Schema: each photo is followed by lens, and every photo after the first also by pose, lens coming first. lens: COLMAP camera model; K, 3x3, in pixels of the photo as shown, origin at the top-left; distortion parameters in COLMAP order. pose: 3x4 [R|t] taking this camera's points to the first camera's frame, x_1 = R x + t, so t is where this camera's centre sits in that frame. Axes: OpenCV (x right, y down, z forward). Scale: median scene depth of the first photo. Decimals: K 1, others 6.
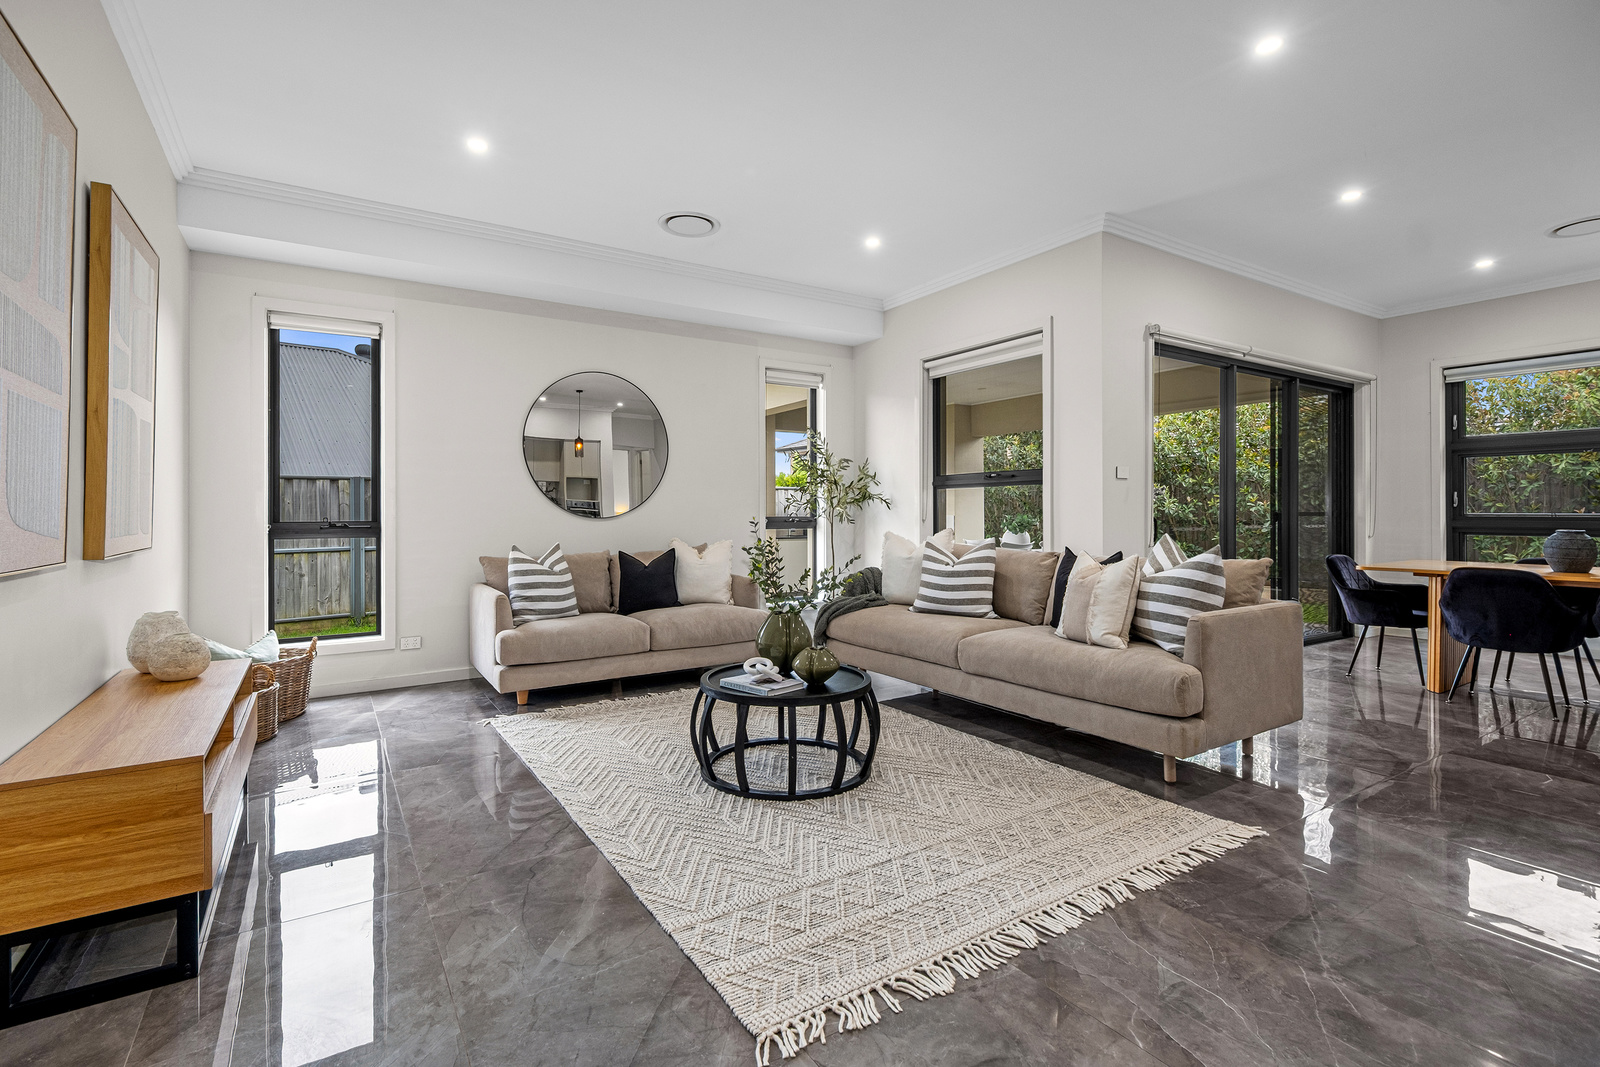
lens RADIAL K [[716.7, 0, 795.8], [0, 716.7, 507.2], [0, 0, 1]] dist [0.003560, 0.000212]
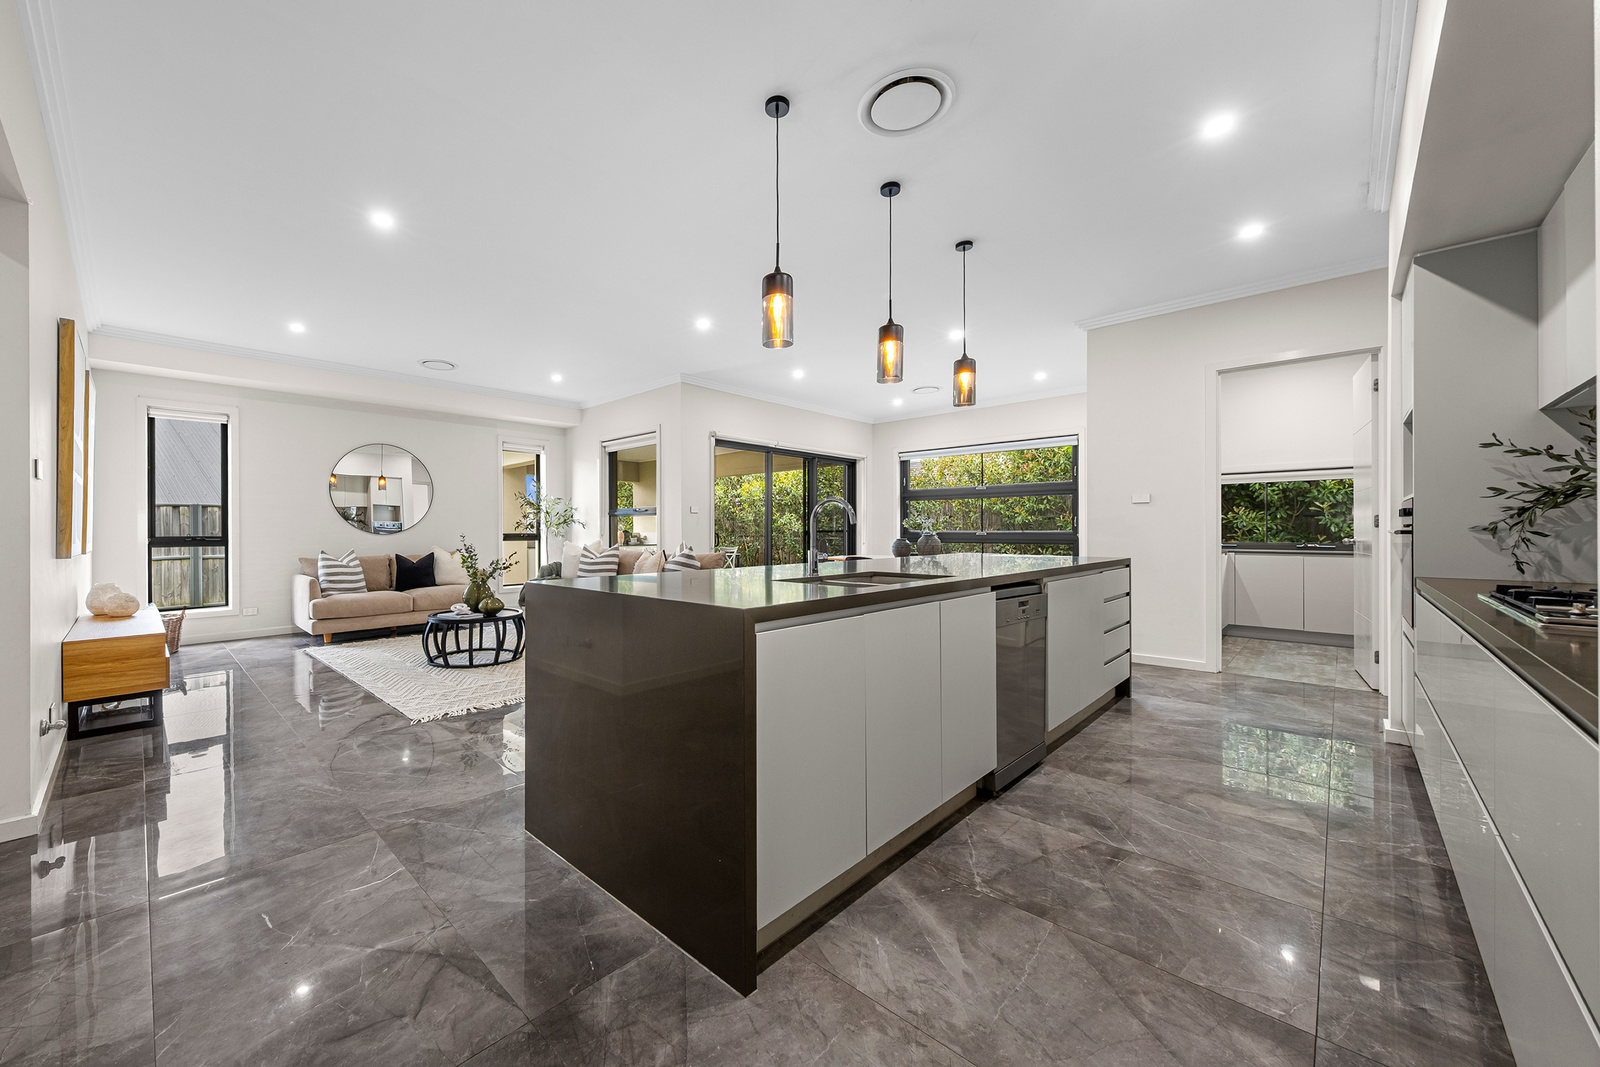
lens RADIAL K [[584.9, 0, 754.5], [0, 584.9, 529.1], [0, 0, 1]] dist [0.001481, -0.000020]
pose [[0.970064, 0.000005, 0.242848, 0.251256], [-0.001746, 0.999974, 0.006953, -0.008146], [-0.242842, -0.007169, 0.970039, -0.563969]]
